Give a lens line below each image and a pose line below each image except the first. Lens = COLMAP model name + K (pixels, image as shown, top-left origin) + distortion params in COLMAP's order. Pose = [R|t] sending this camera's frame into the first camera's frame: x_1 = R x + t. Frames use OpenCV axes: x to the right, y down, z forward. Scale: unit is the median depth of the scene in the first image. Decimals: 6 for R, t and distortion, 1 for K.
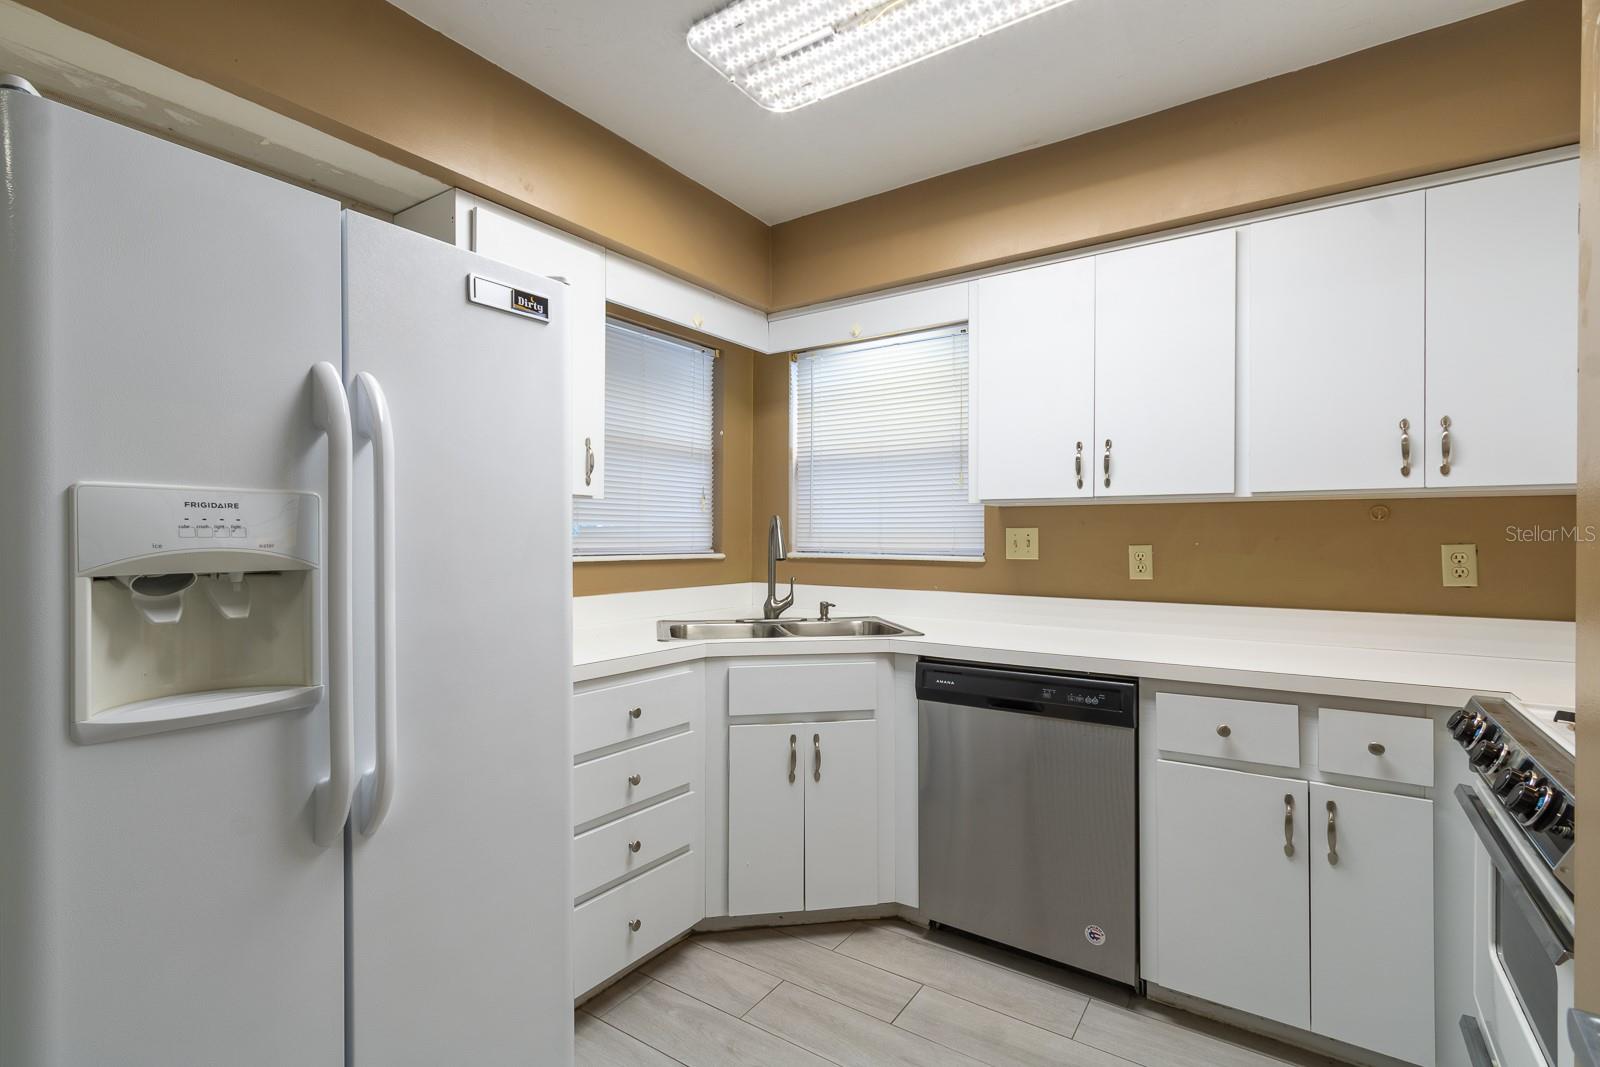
lens RADIAL K [[741.0, 0, 796.0], [0, 741.0, 536.7], [0, 0, 1]] dist [-0.002109, -0.000084]
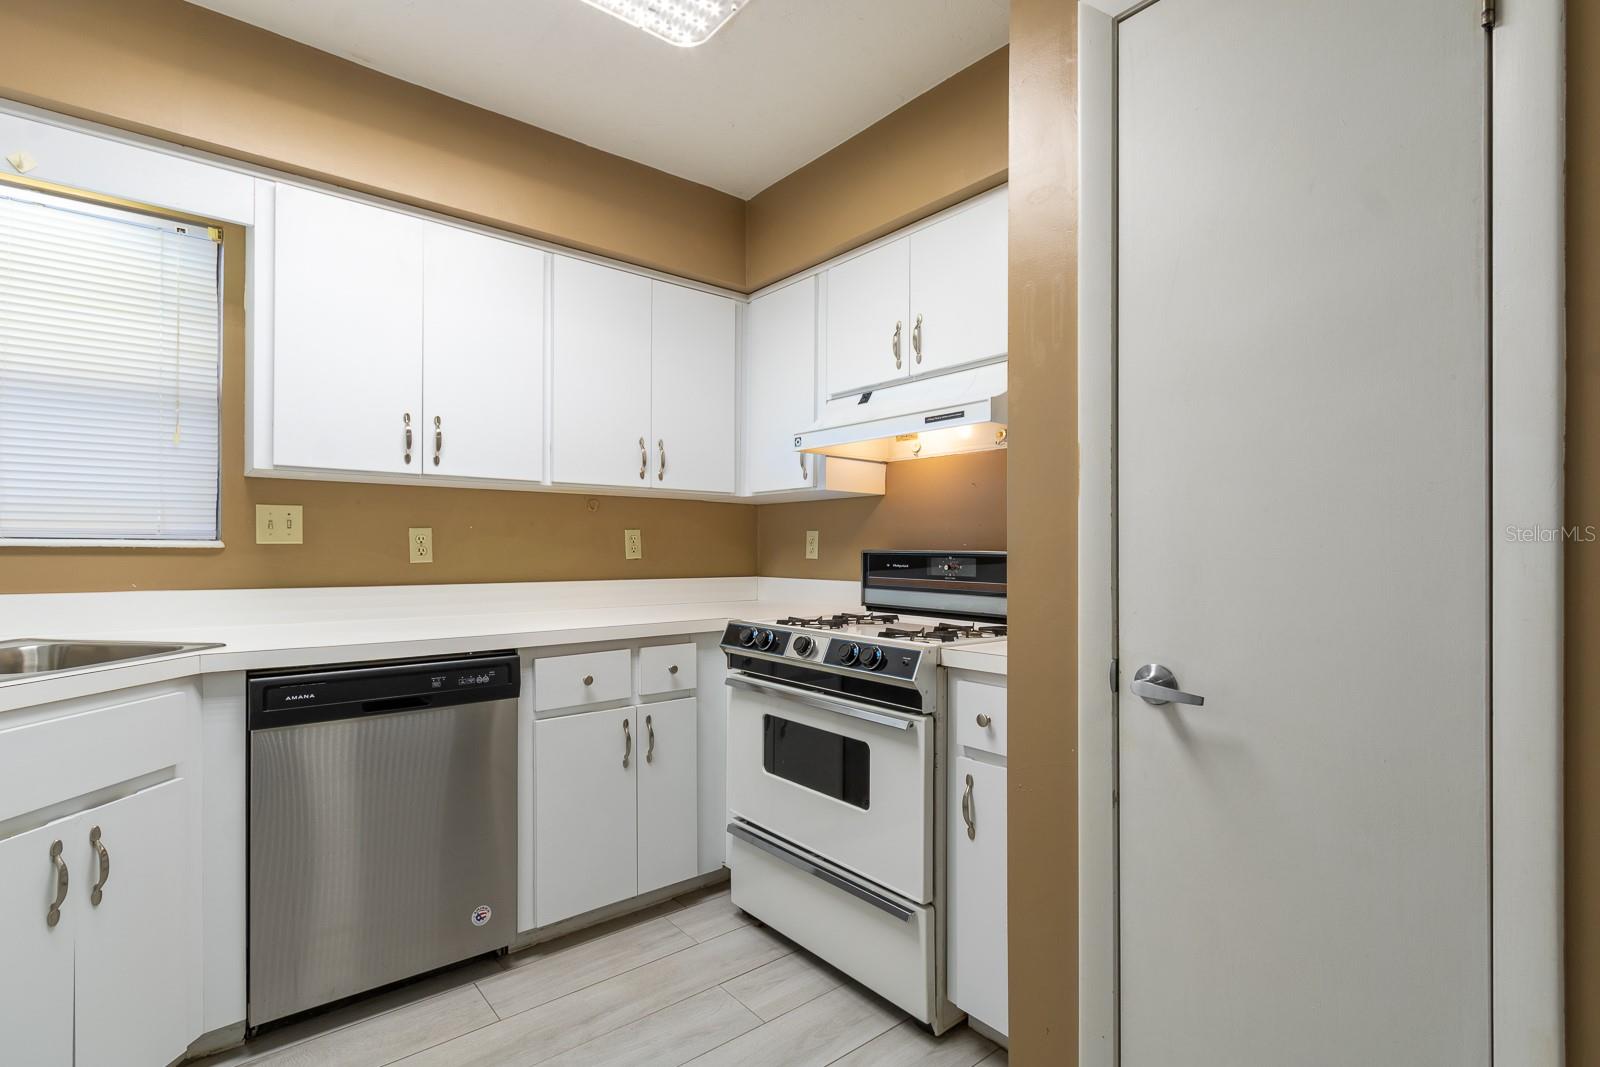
lens RADIAL K [[741.0, 0, 787.2], [0, 741.0, 541.4], [0, 0, 1]] dist [-0.002109, -0.000084]
pose [[0.289089, 0.002370, 0.957299, -0.418277], [-0.004699, 0.999988, -0.001056, 0.035445], [-0.957291, -0.004193, 0.289097, 0.316304]]
